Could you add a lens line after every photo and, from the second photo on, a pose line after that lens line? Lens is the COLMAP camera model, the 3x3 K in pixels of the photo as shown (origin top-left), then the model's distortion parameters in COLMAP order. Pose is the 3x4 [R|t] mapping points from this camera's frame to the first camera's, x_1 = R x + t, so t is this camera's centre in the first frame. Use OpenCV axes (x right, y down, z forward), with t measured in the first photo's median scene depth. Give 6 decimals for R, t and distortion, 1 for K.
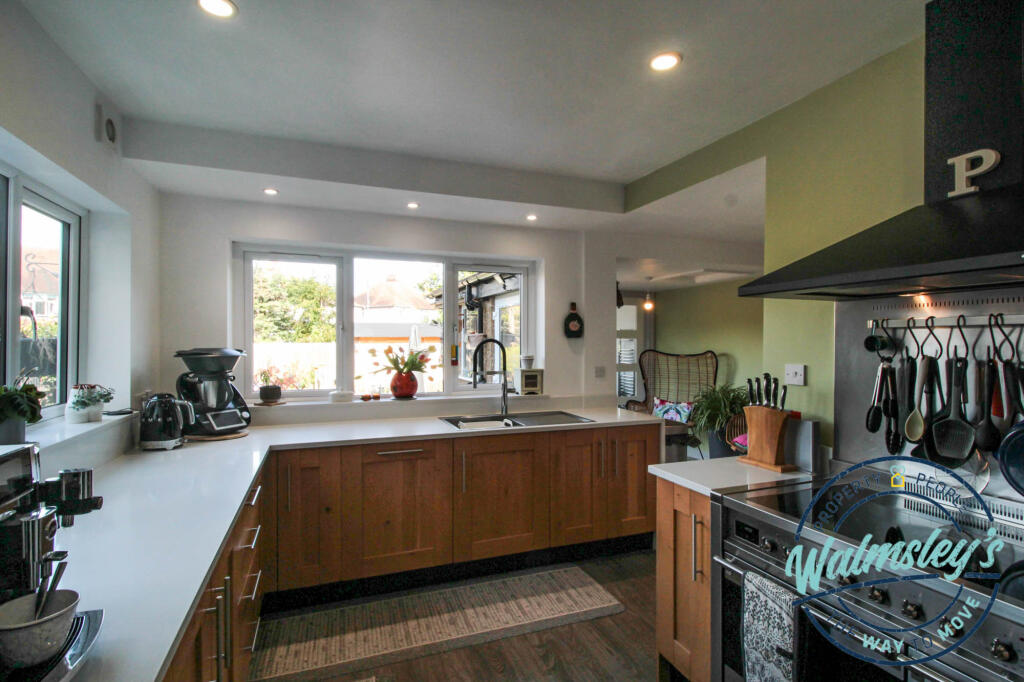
lens RADIAL K [[486.4, 0, 515.5], [0, 486.4, 345.3], [0, 0, 1]] dist [0.000690, -0.001179]
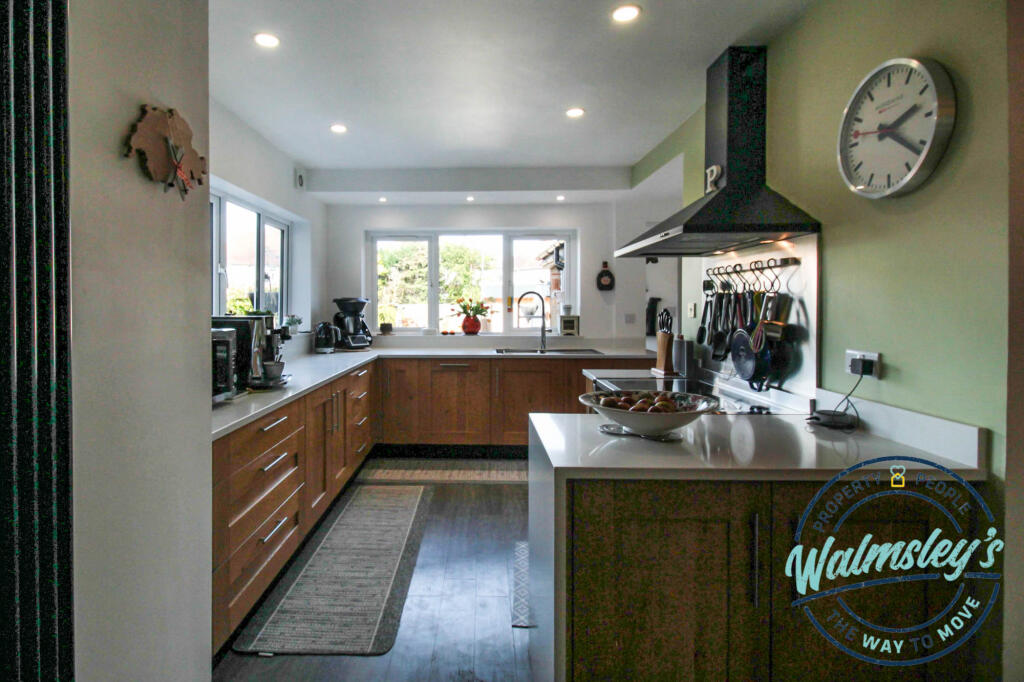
lens RADIAL K [[513.4, 0, 467.7], [0, 513.4, 312.0], [0, 0, 1]] dist [0.001161, -0.000145]
pose [[0.920709, 0.003428, -0.390235, 0.361548], [-0.000620, 0.999973, 0.007321, 0.035656], [0.390249, -0.006498, 0.920686, -0.389592]]
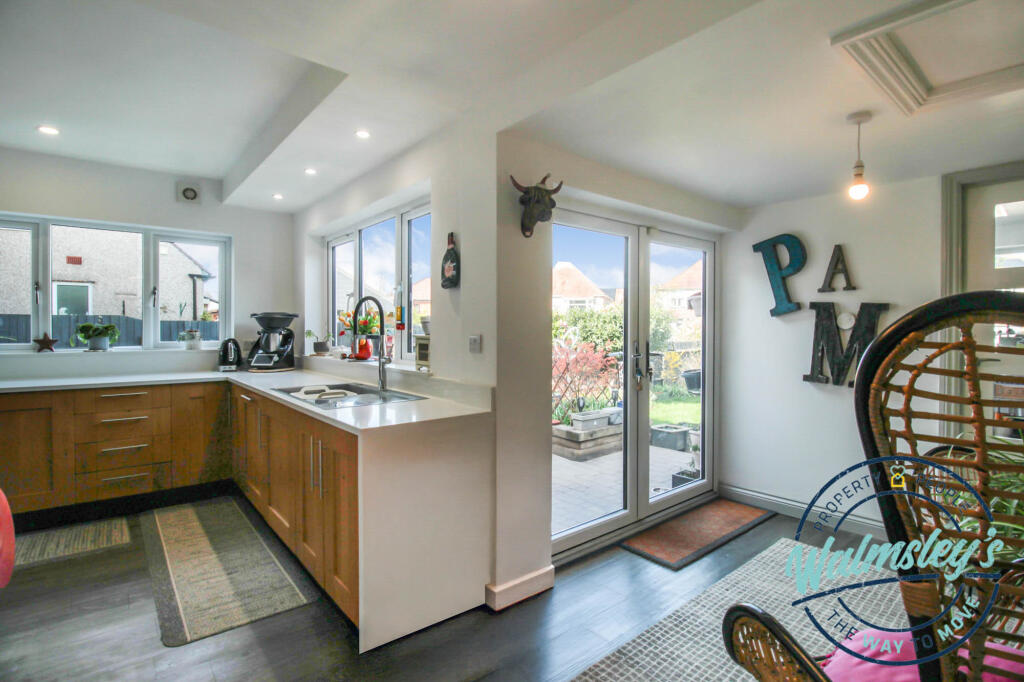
lens RADIAL K [[500.4, 0, 522.1], [0, 500.4, 334.1], [0, 0, 1]] dist [0.001880, -0.013507]
pose [[0.324651, 0.011735, -0.945761, 0.913024], [-0.007959, 0.999922, 0.009675, 0.044598], [0.945800, 0.004386, 0.324719, 1.035578]]
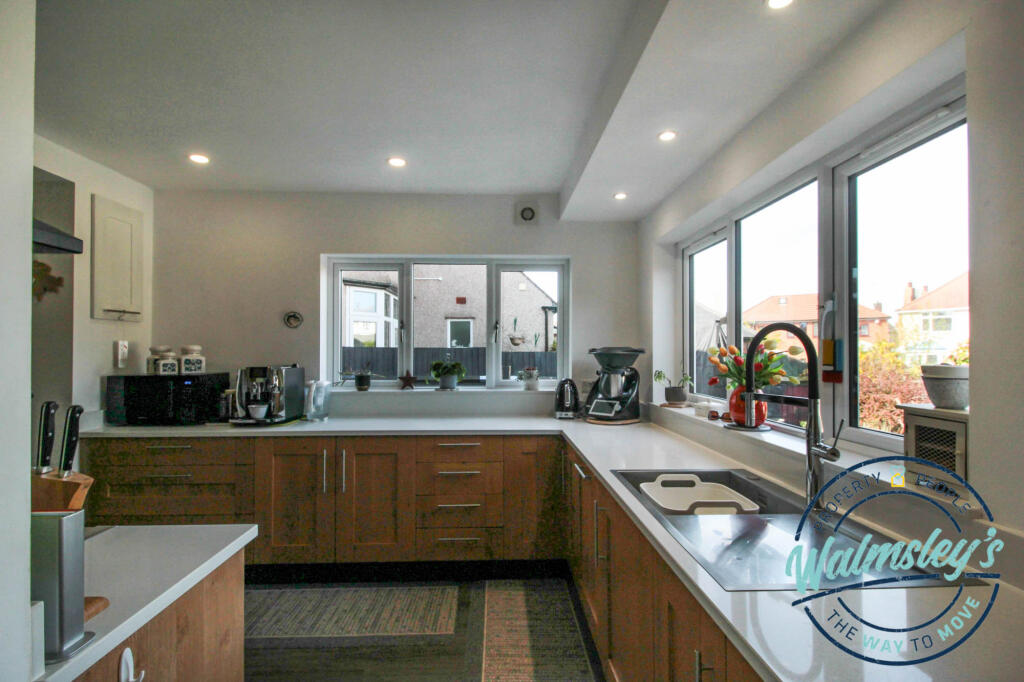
lens RADIAL K [[486.4, 0, 515.5], [0, 486.4, 345.3], [0, 0, 1]] dist [0.000690, -0.001179]
pose [[-0.322351, -0.011370, -0.946552, 0.482903], [-0.005178, 0.999934, -0.010248, 0.014190], [0.946606, 0.001597, -0.322389, 0.975334]]
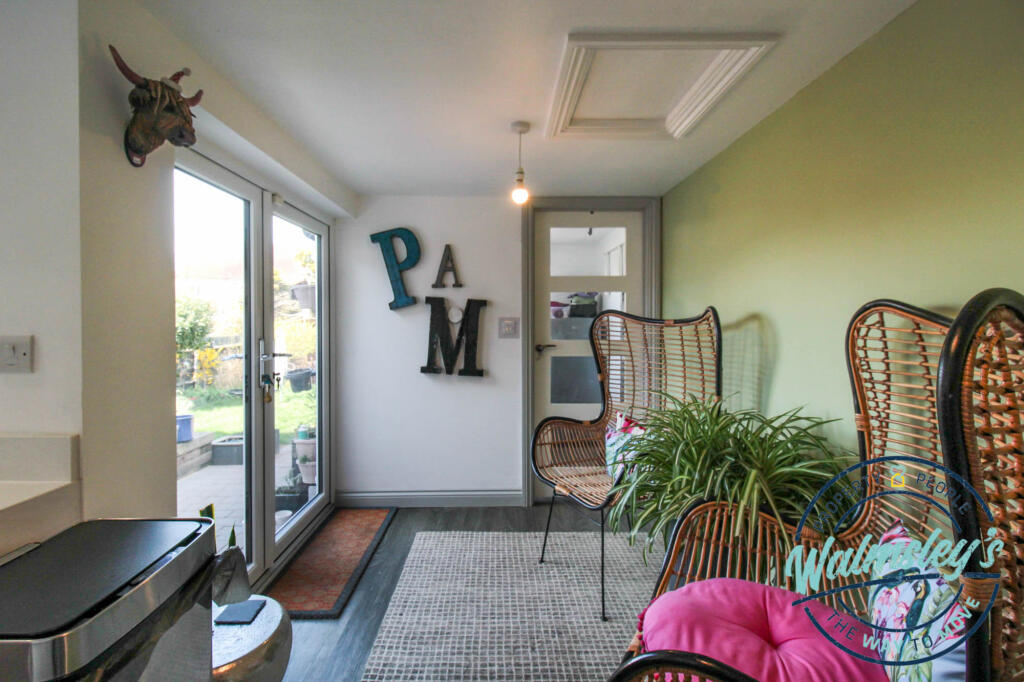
lens RADIAL K [[497.0, 0, 509.2], [0, 497.0, 326.5], [0, 0, 1]] dist [0.002633, -0.000167]
pose [[0.935307, 0.003772, -0.353818, 0.642131], [-0.002903, 0.999991, 0.002985, 0.044049], [0.353826, -0.001764, 0.935310, 0.993088]]
